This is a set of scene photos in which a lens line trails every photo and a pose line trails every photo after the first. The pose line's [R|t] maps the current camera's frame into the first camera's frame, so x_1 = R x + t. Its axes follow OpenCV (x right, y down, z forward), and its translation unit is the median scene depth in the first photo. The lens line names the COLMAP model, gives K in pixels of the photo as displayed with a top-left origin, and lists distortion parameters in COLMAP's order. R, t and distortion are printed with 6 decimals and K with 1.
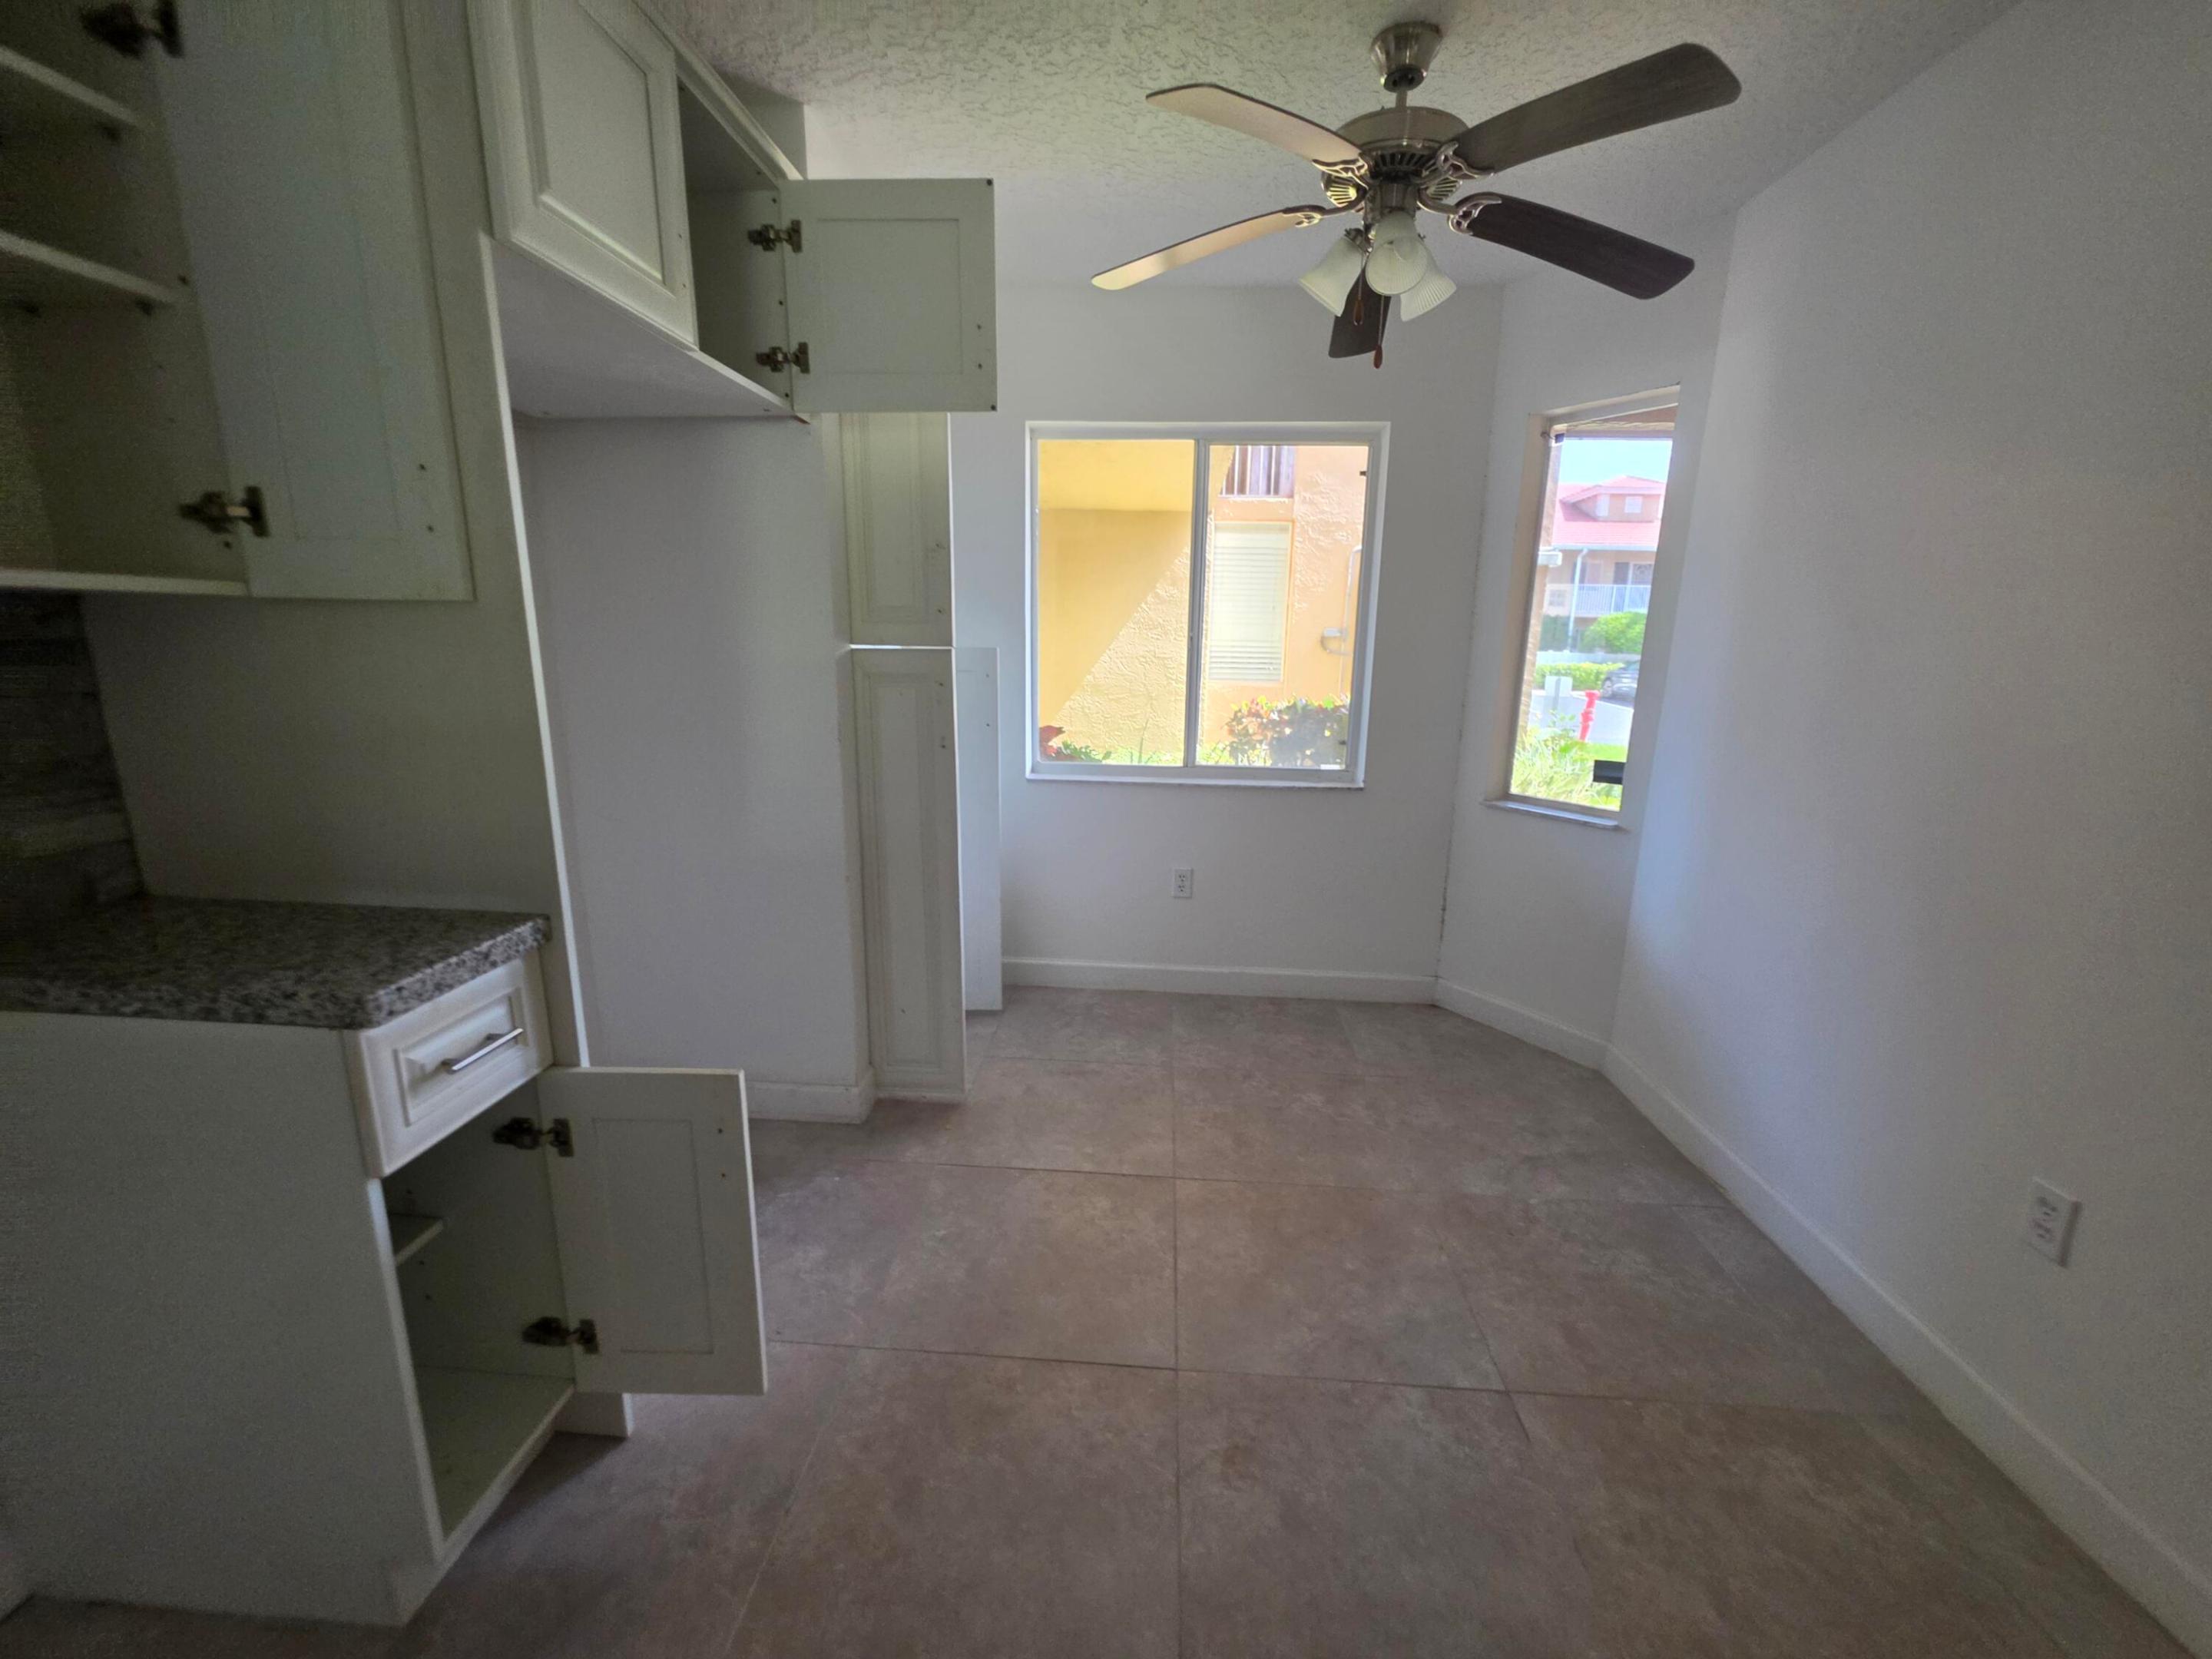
lens RADIAL K [[900.6, 0, 1113.6], [0, 900.6, 834.0], [0, 0, 1]] dist [-0.003682, 0.000445]
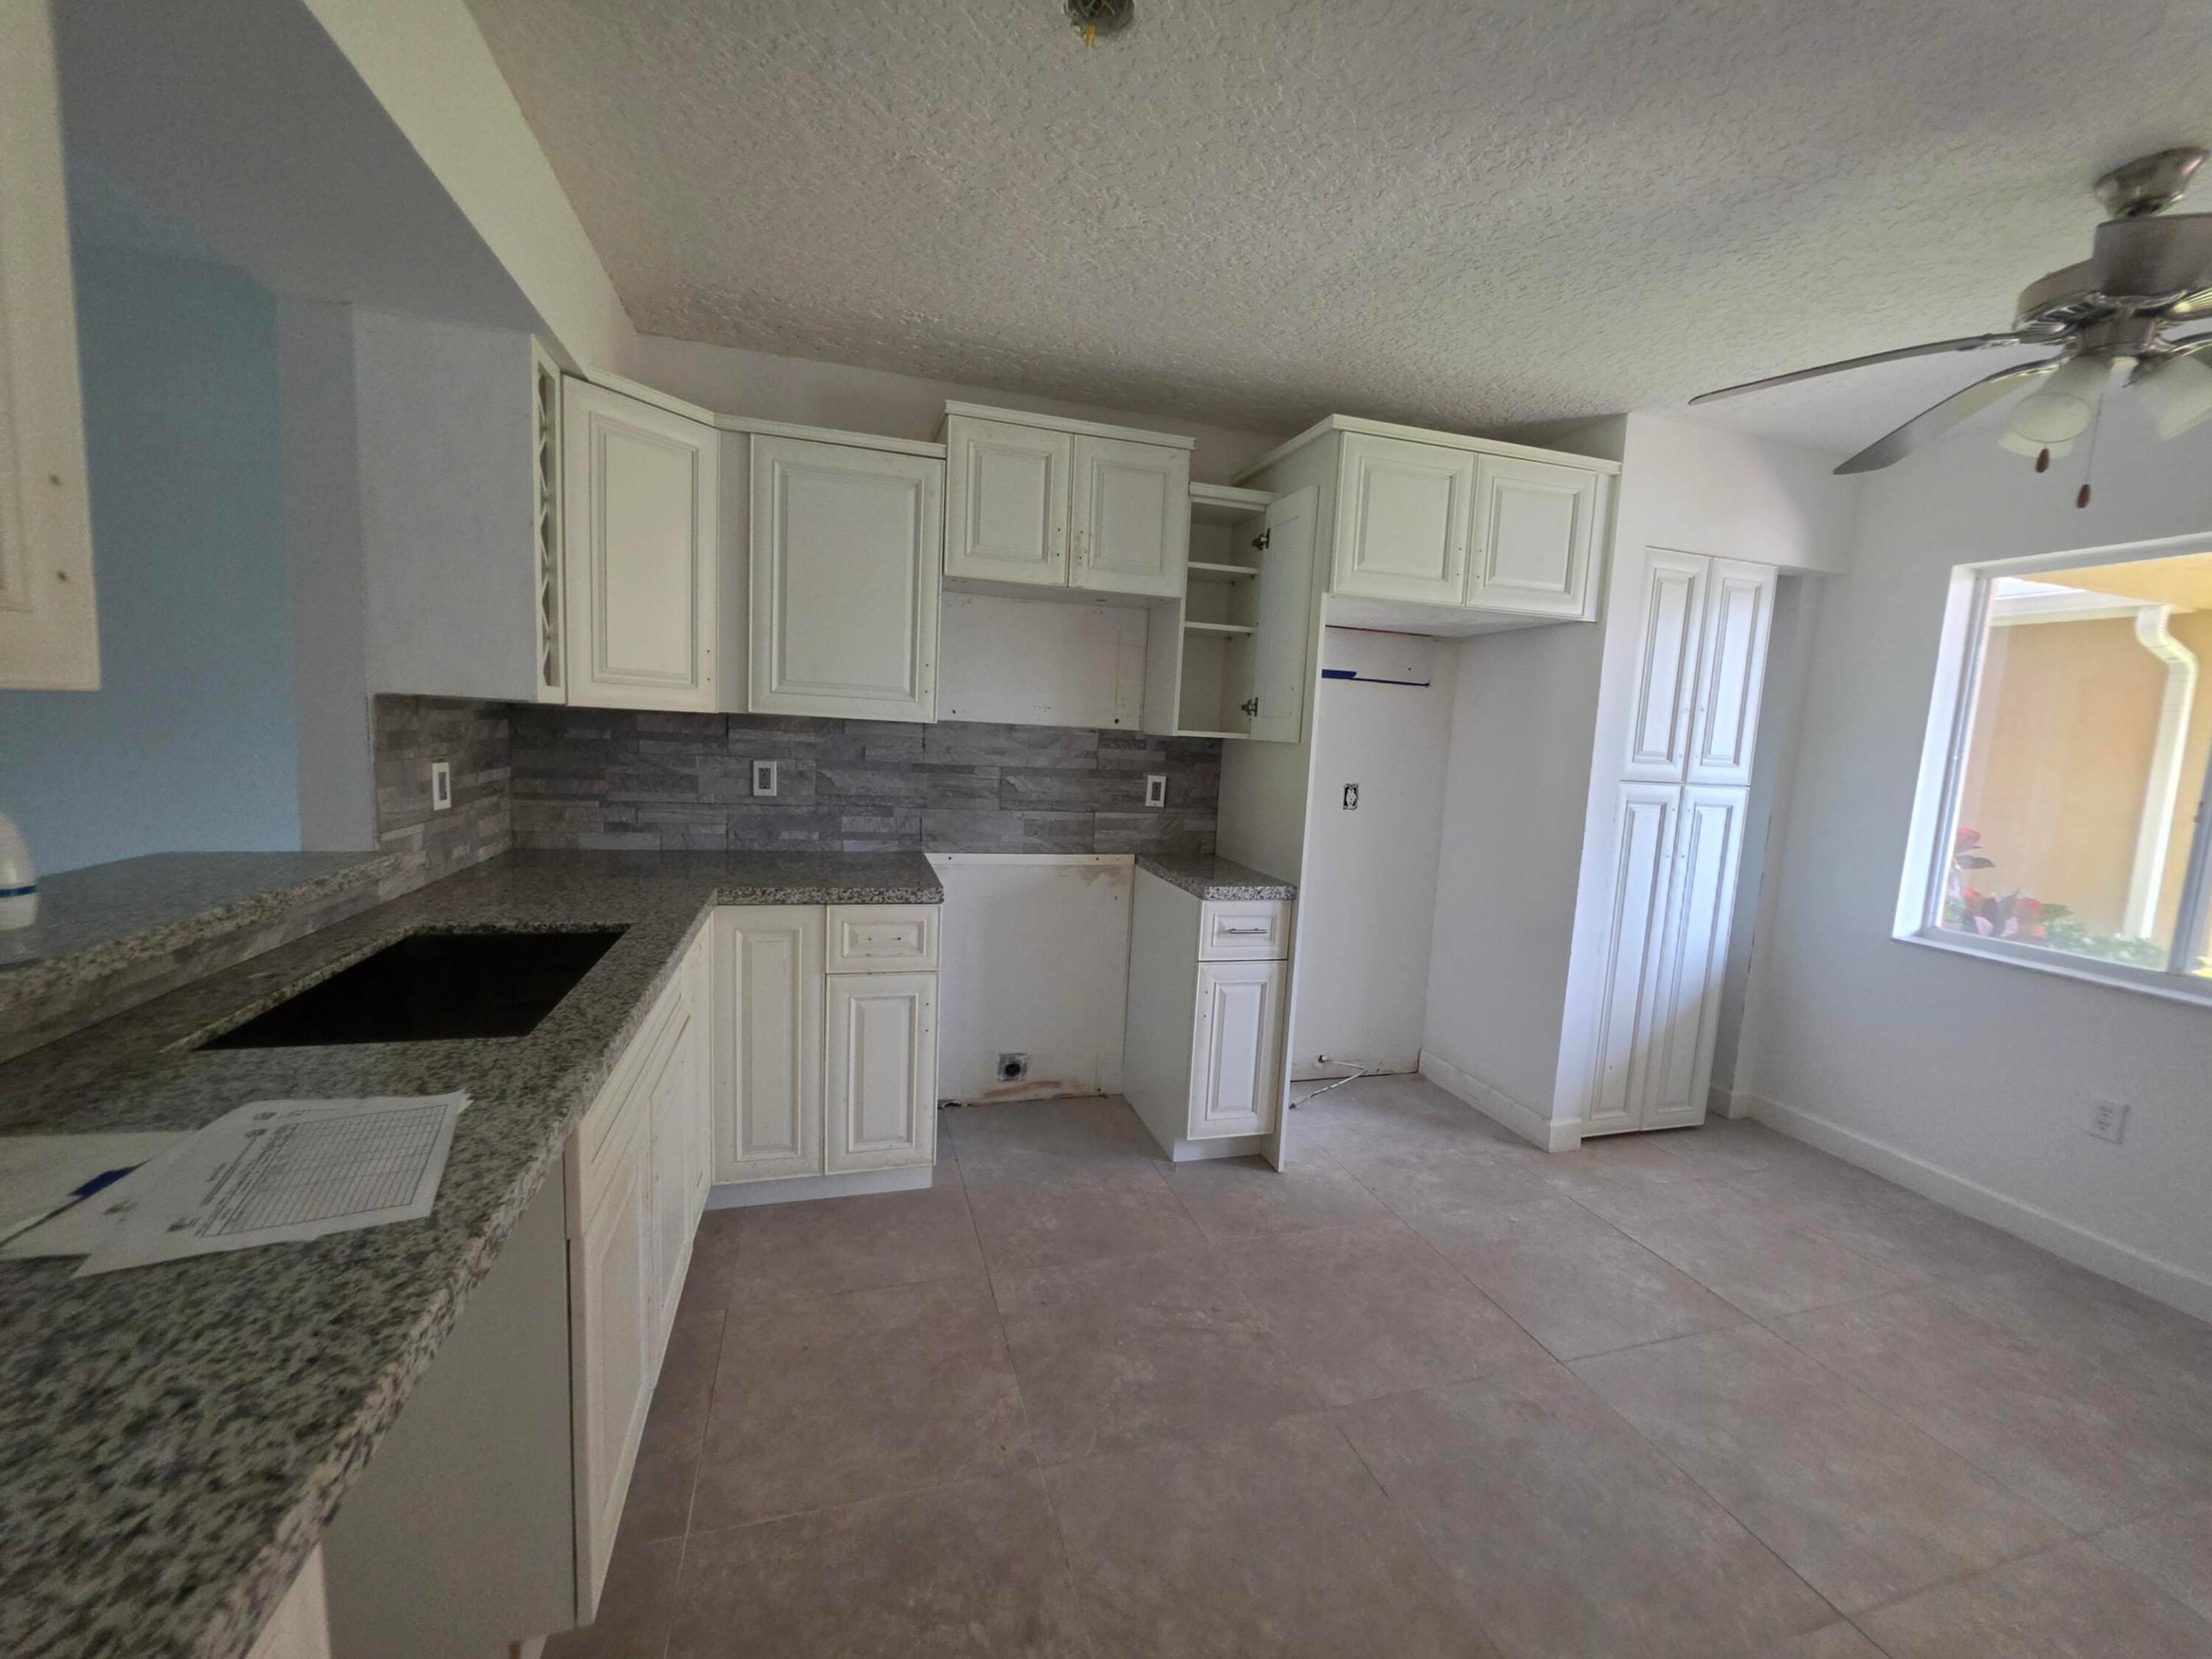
lens RADIAL K [[899.8, 0, 1103.9], [0, 899.8, 831.6], [0, 0, 1]] dist [-0.002389, 0.000672]
pose [[0.346800, 0.108045, -0.931695, 0.833483], [-0.246039, 0.969037, 0.020793, 0.021412], [0.905094, 0.222023, 0.362645, -0.149203]]
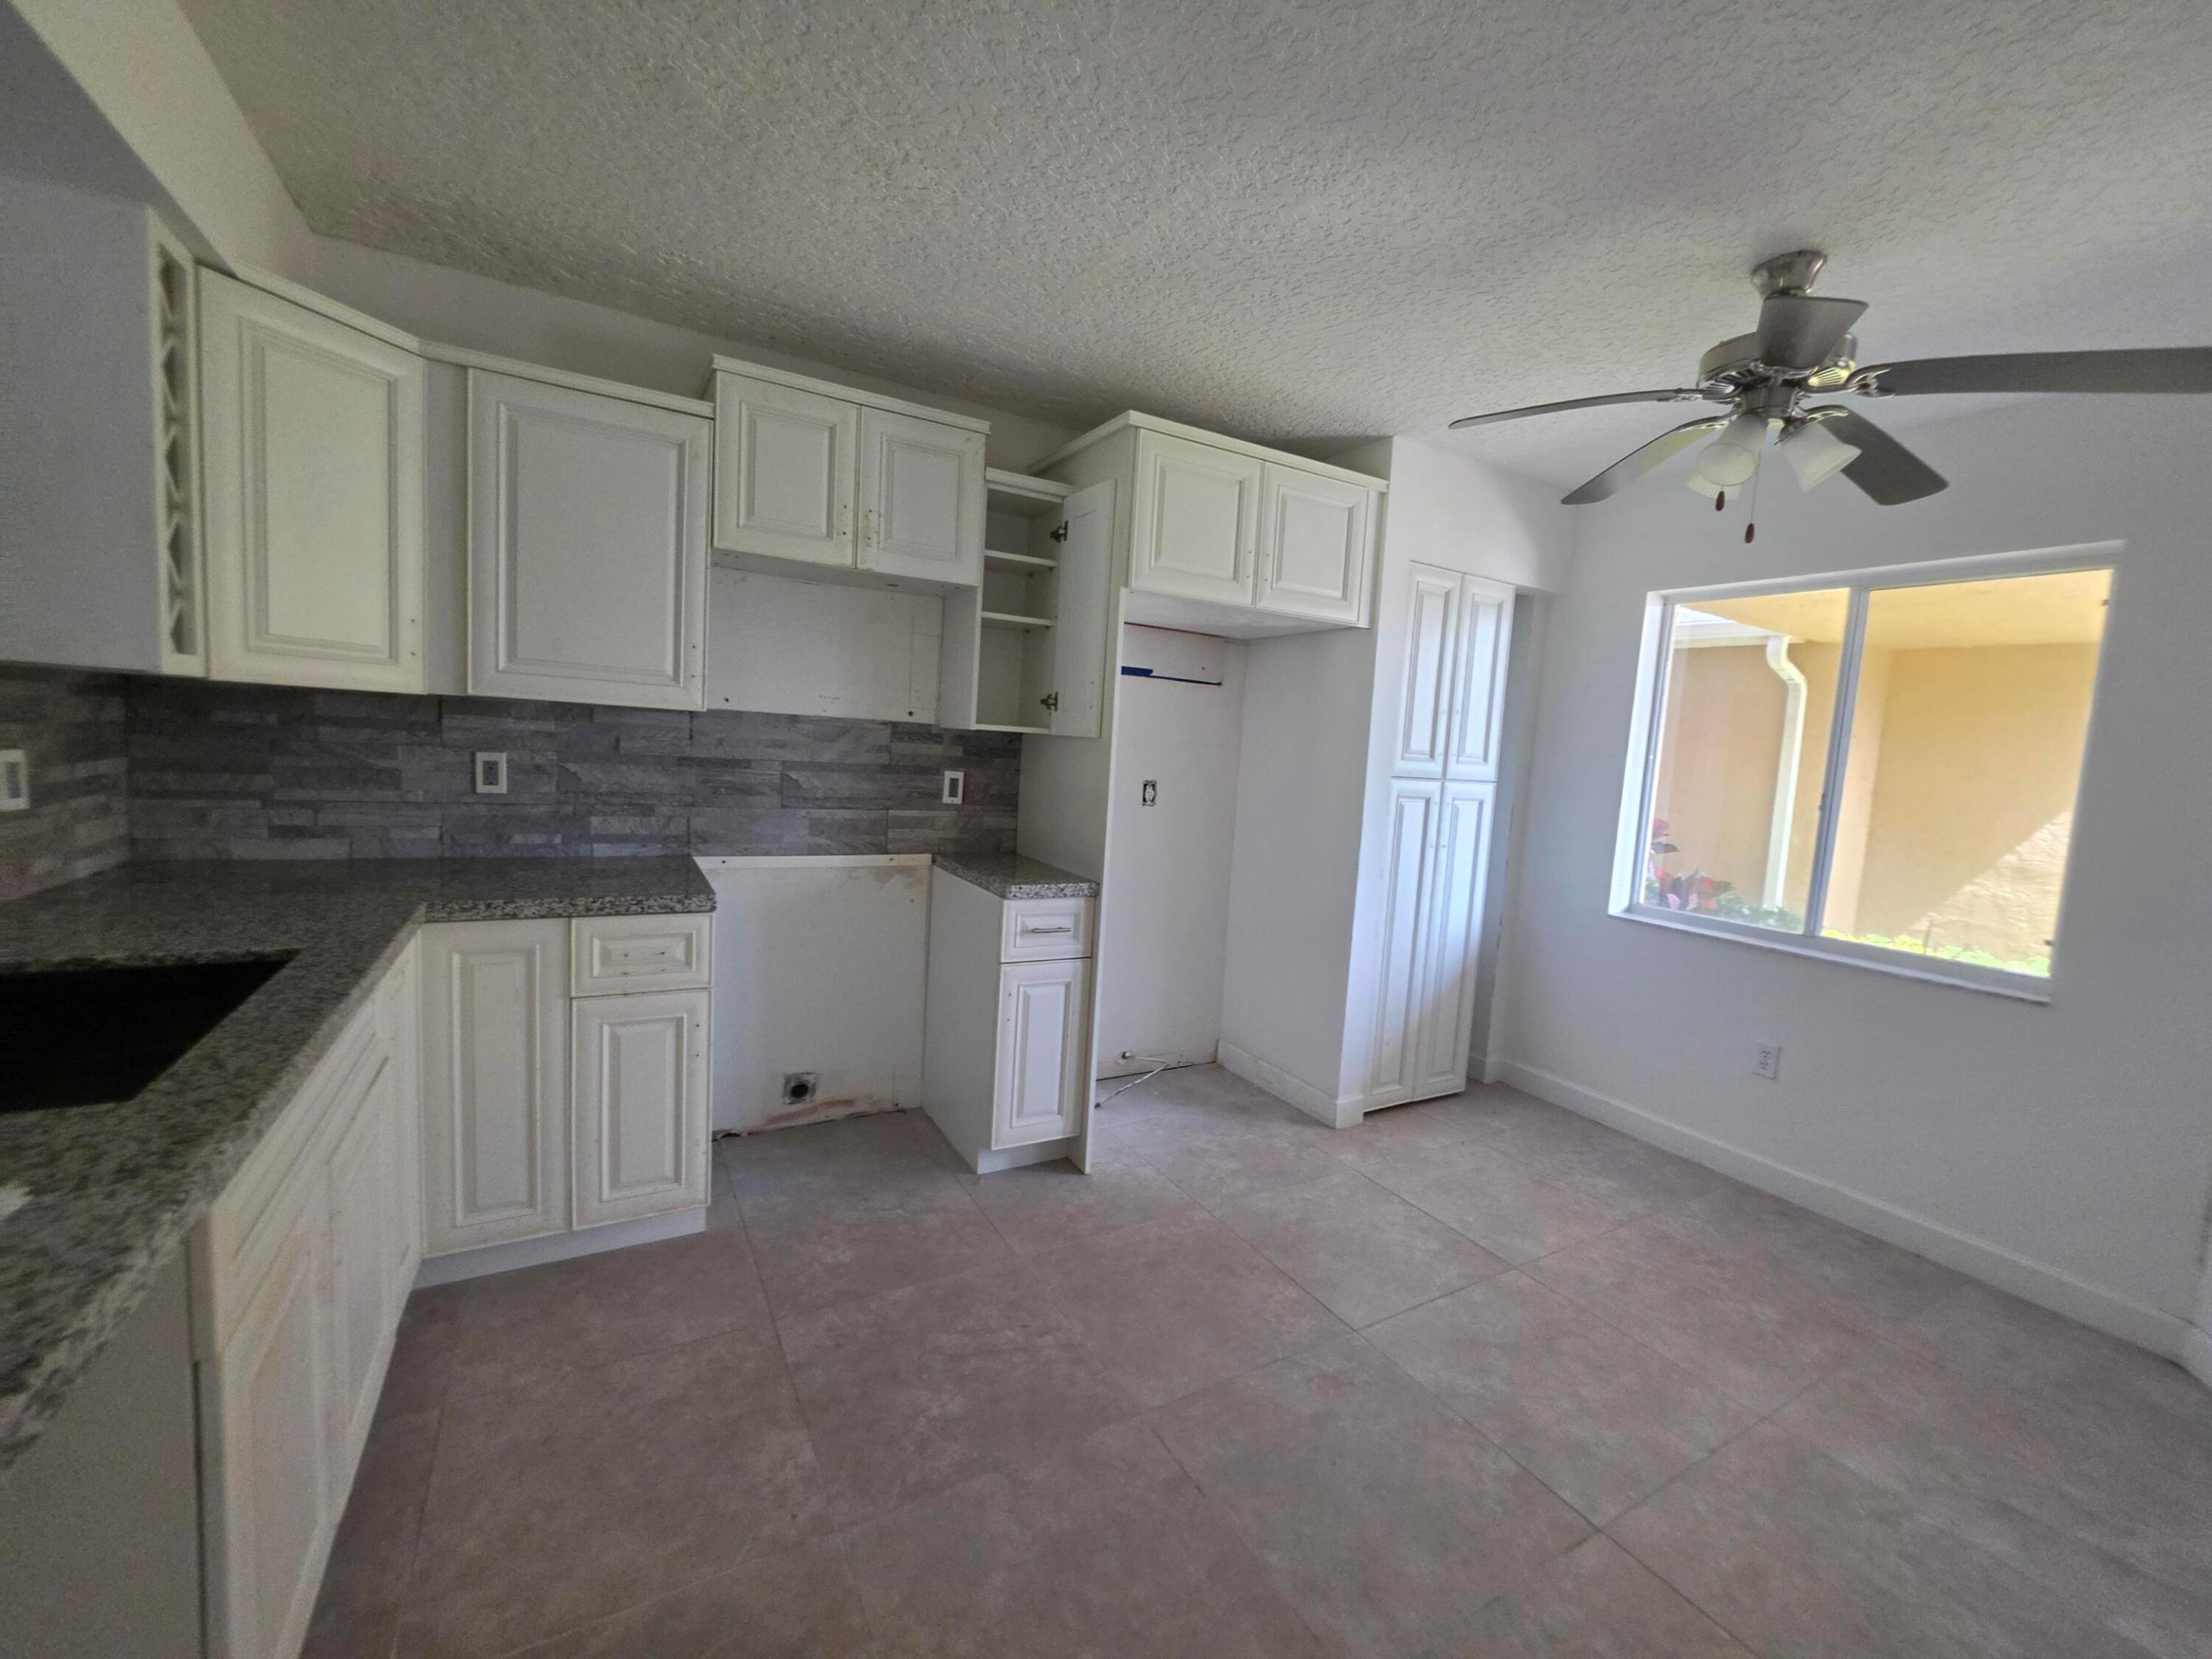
lens RADIAL K [[905.7, 0, 1112.0], [0, 905.7, 825.8], [0, 0, 1]] dist [-0.004499, 0.000479]
pose [[0.554846, 0.095461, -0.826458, 0.793542], [-0.230986, 0.972015, -0.042799, 0.029976], [0.799244, 0.214647, 0.561369, -0.136037]]
